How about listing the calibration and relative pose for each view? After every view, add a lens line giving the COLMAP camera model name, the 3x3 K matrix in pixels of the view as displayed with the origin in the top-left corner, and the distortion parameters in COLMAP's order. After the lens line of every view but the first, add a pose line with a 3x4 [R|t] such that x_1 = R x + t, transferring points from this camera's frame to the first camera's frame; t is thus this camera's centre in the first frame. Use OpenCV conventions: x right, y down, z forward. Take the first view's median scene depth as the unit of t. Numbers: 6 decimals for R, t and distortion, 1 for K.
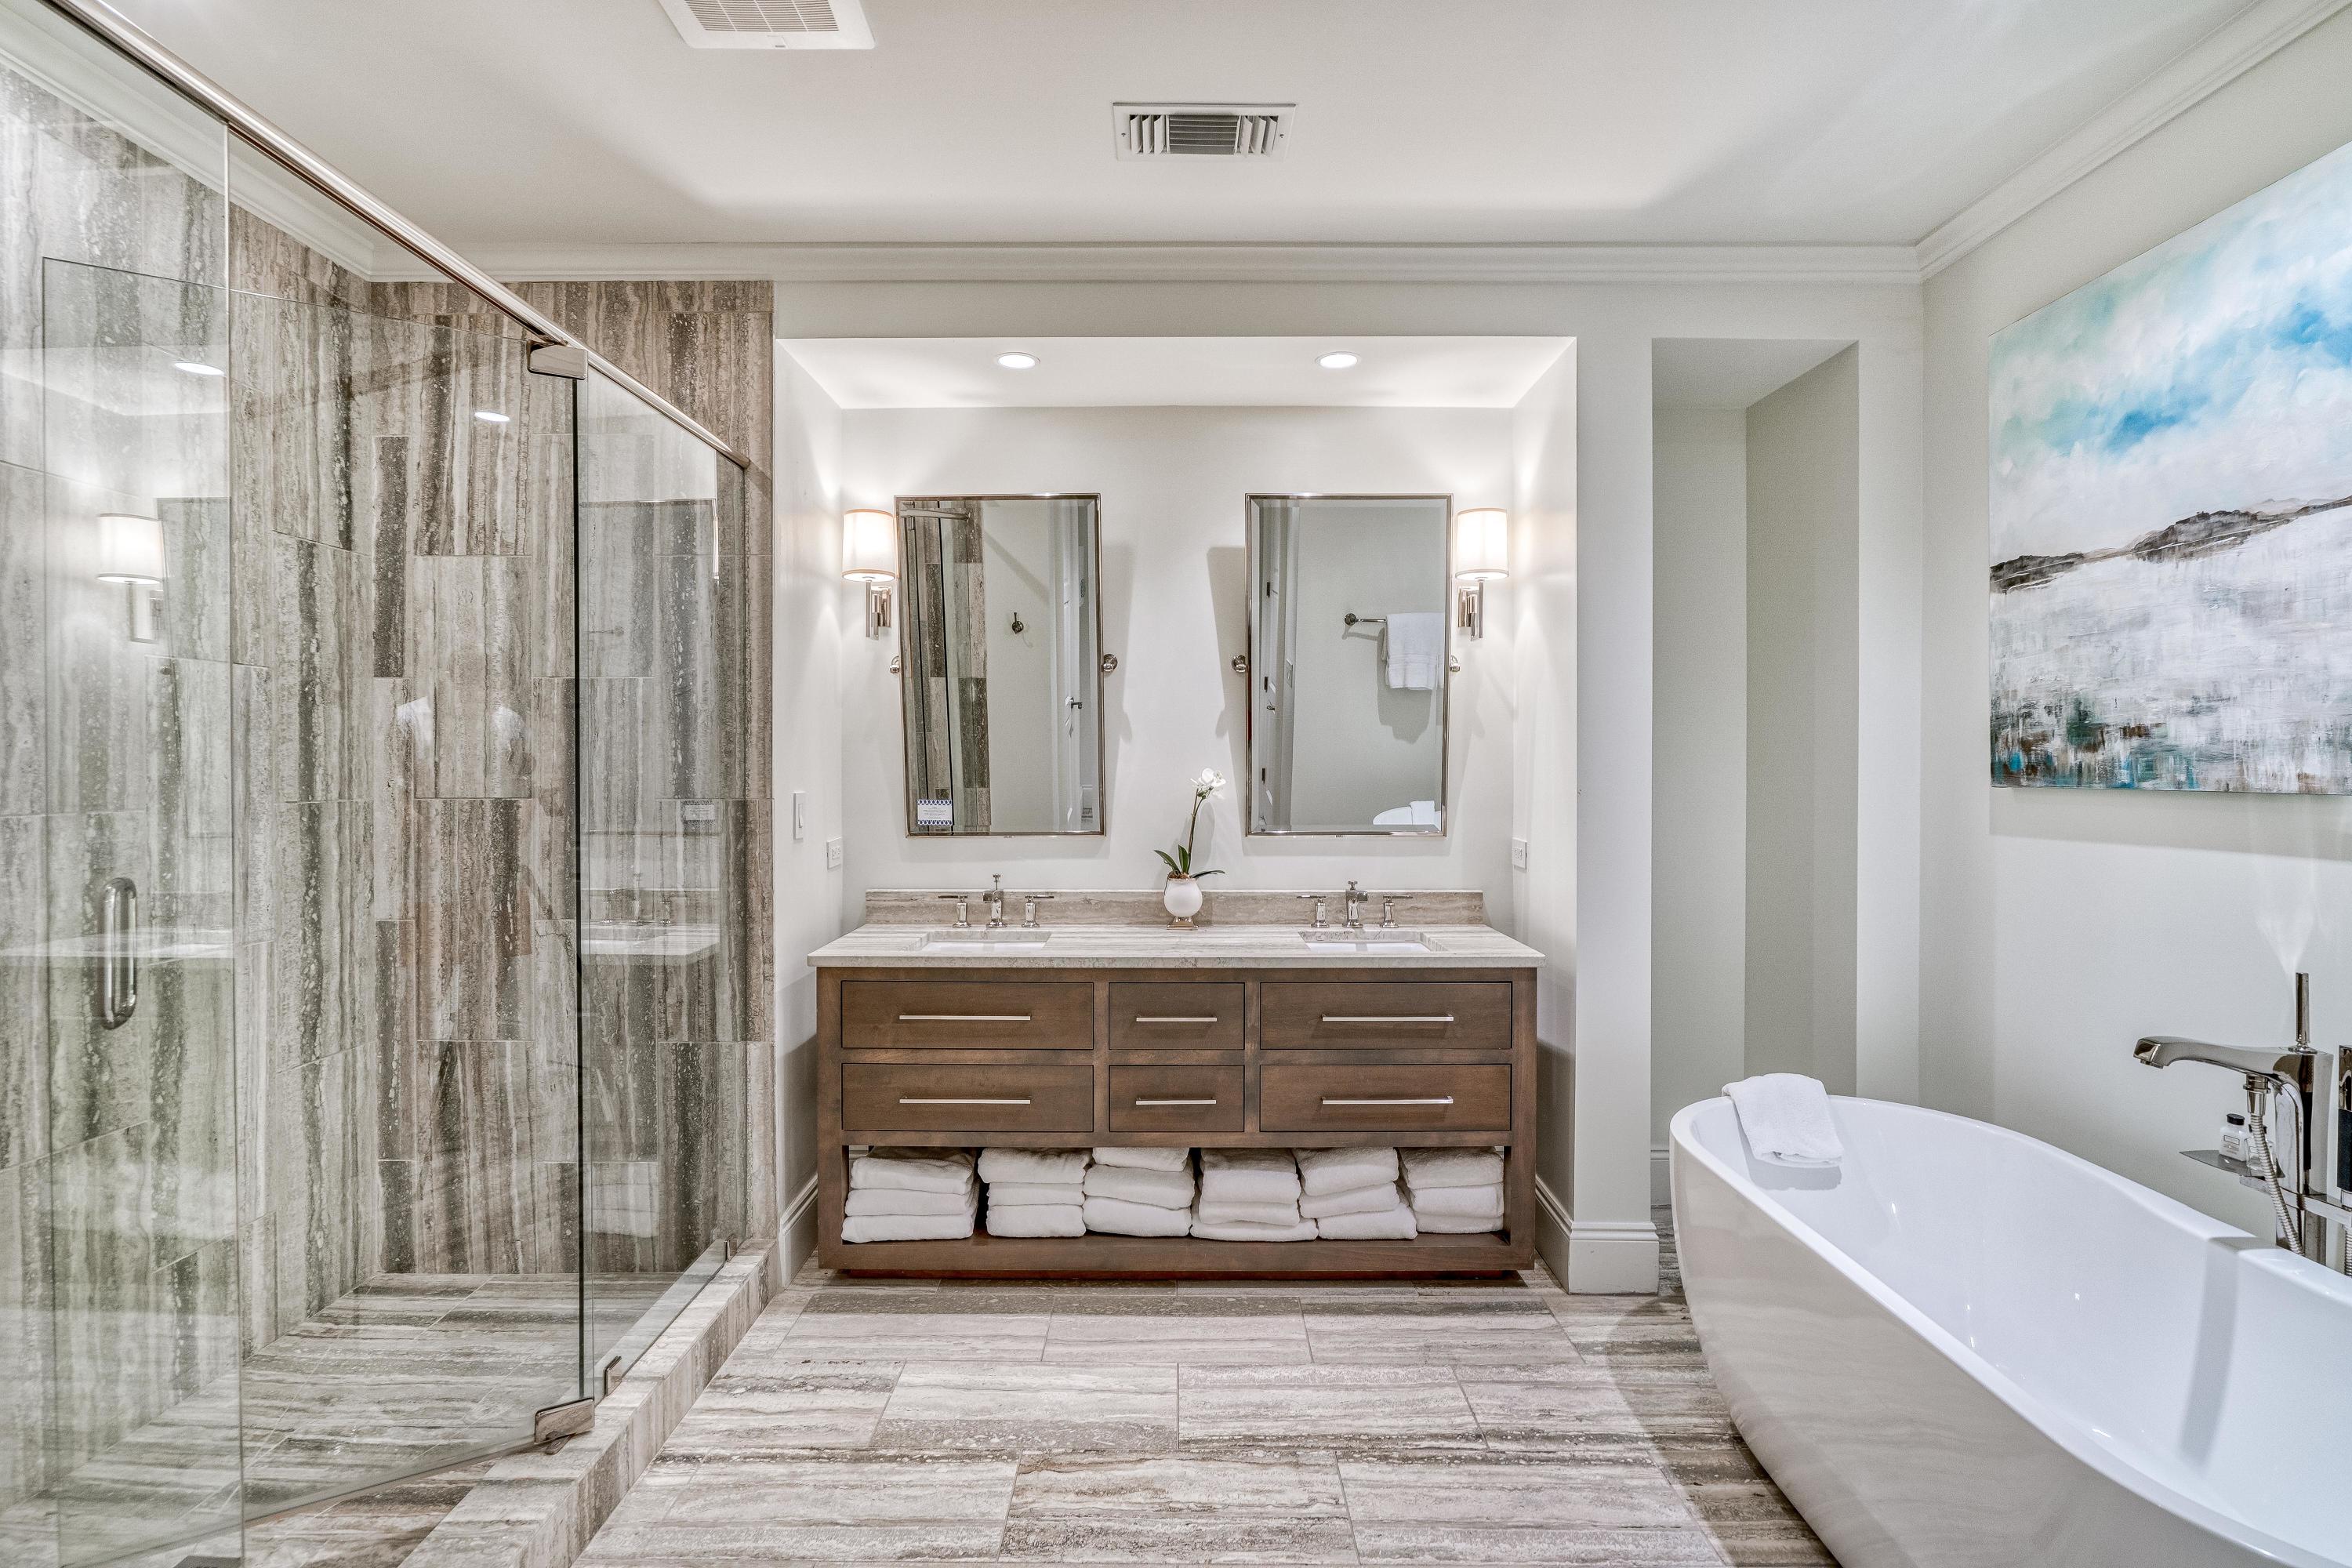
lens RADIAL K [[1108.3, 0, 1169.3], [0, 1108.3, 763.2], [0, 0, 1]] dist [-0.019163, 0.007242]
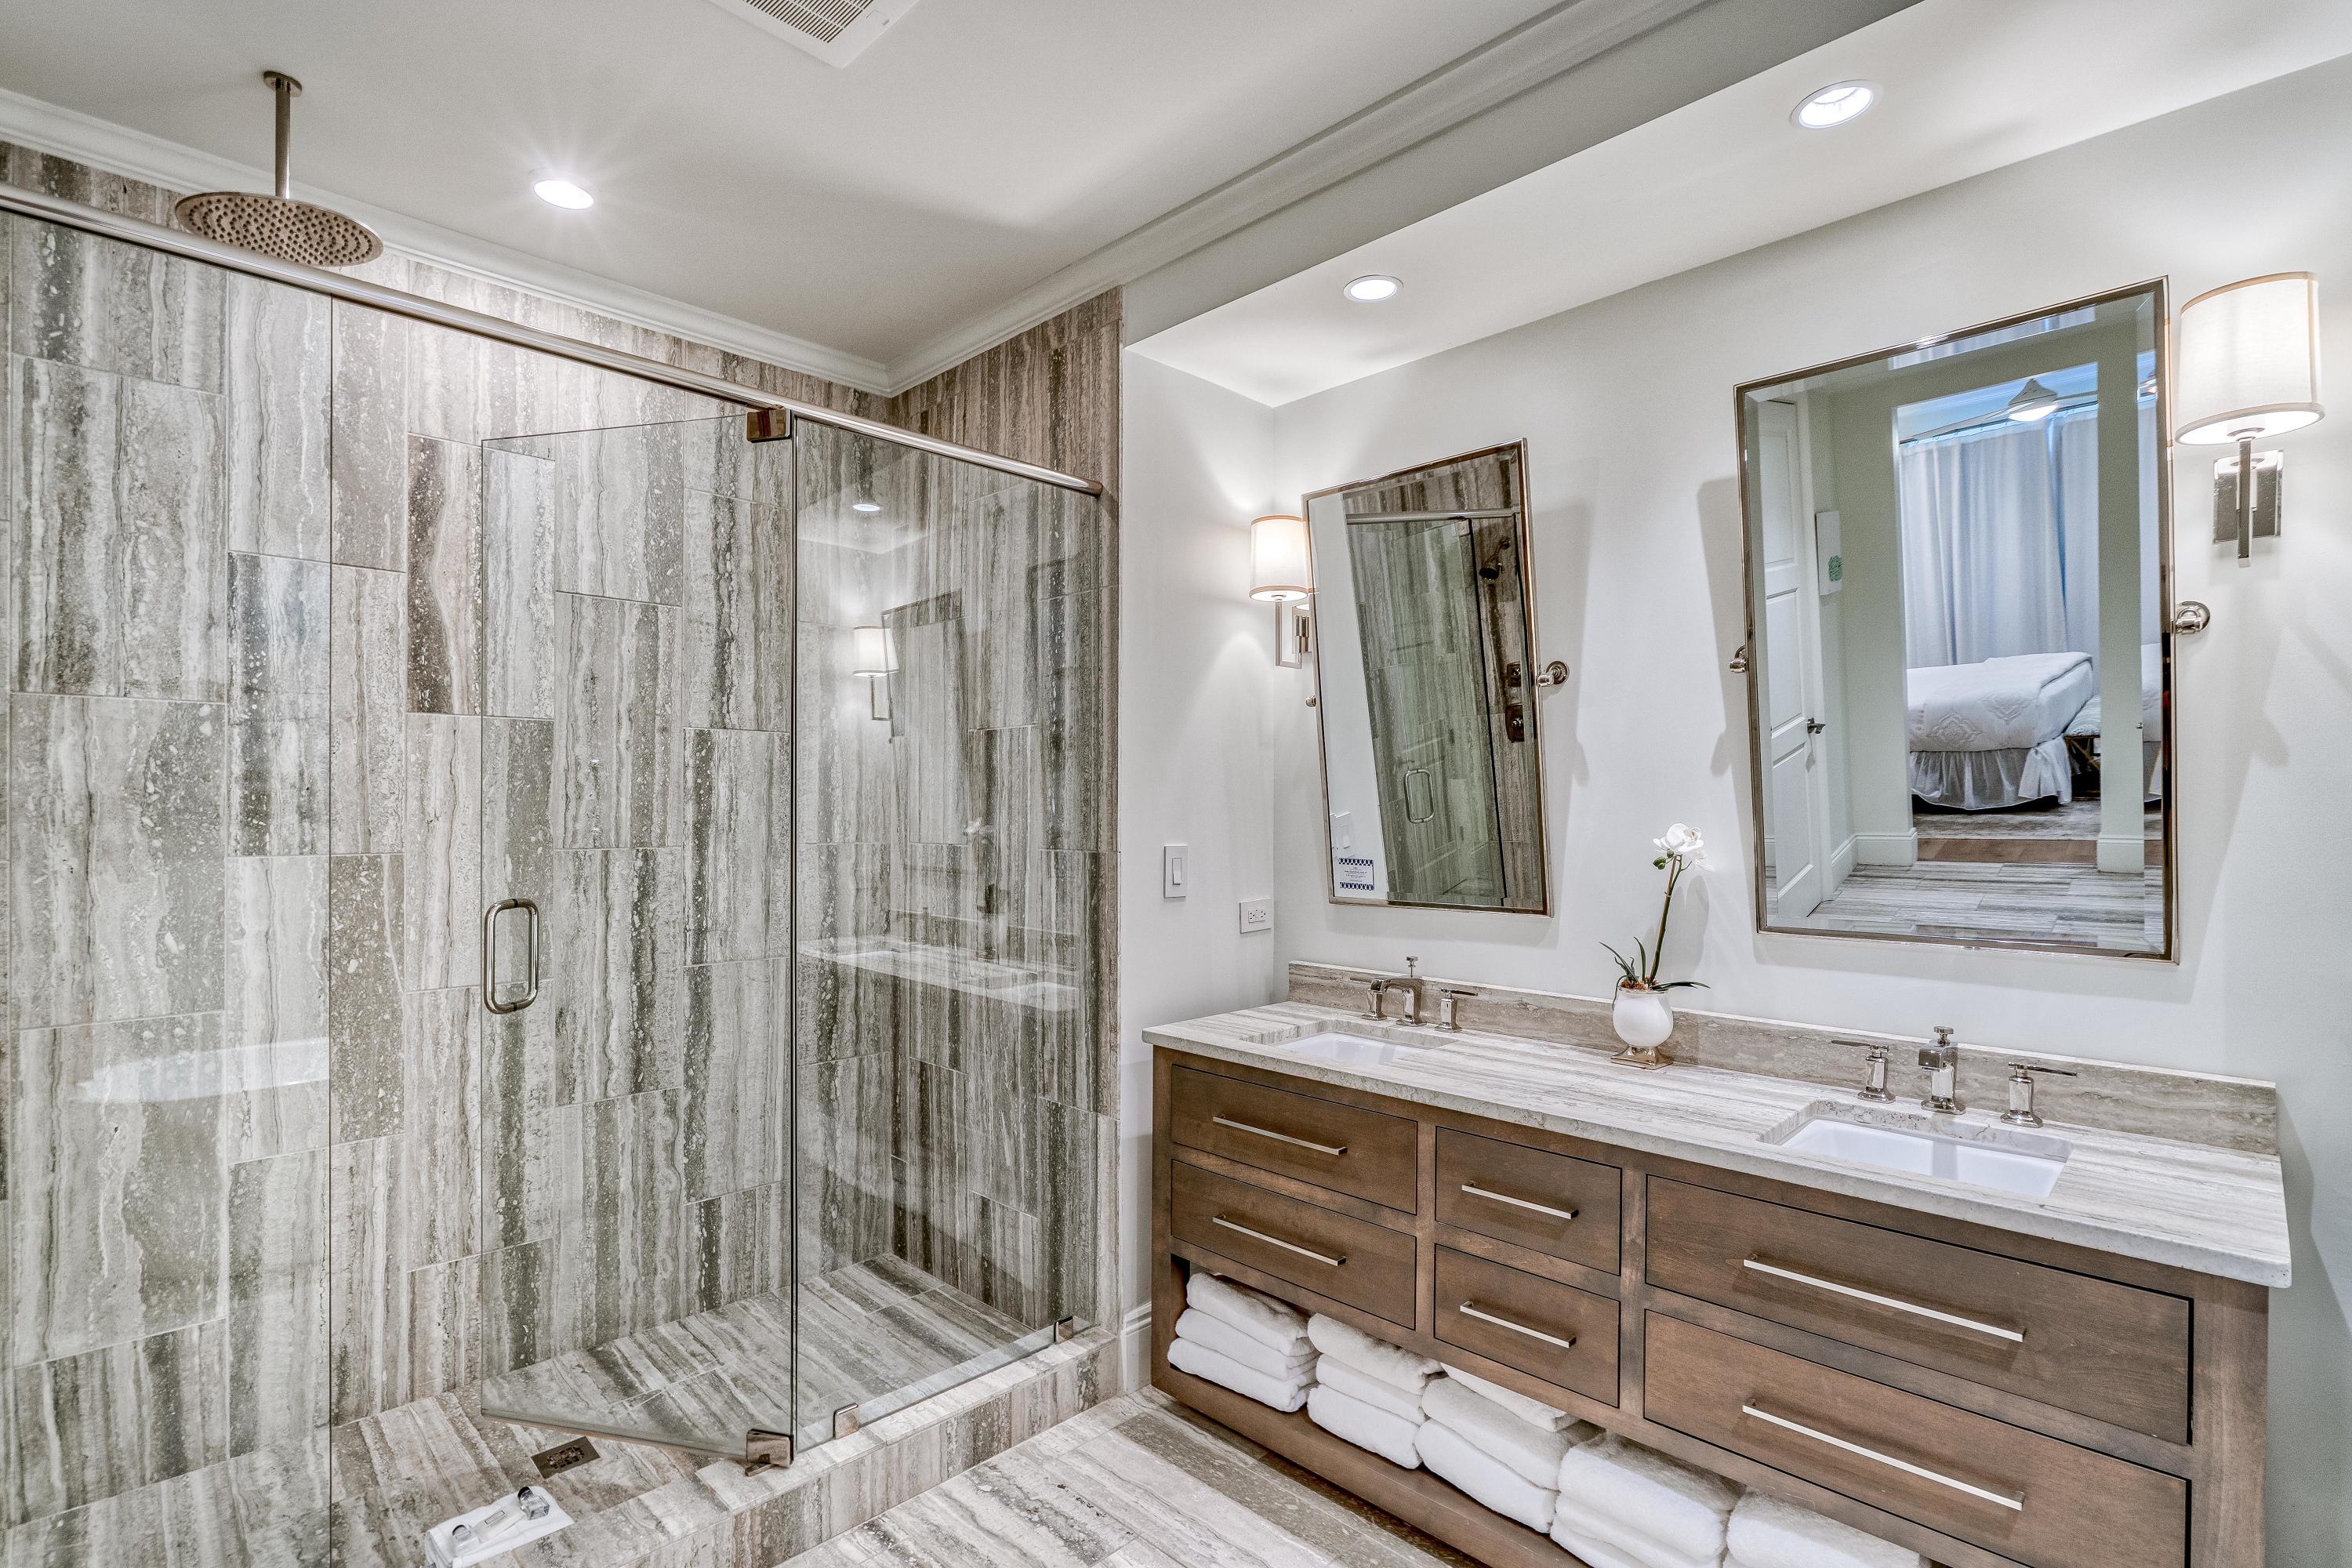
lens RADIAL K [[1142.0, 0, 1175.1], [0, 1142.0, 802.2], [0, 0, 1]] dist [-0.035179, 0.024704]
pose [[0.703843, -0.002811, -0.710350, 0.342637], [-0.002364, 0.999977, -0.006299, -0.002688], [0.710352, 0.006113, 0.703820, 0.372818]]
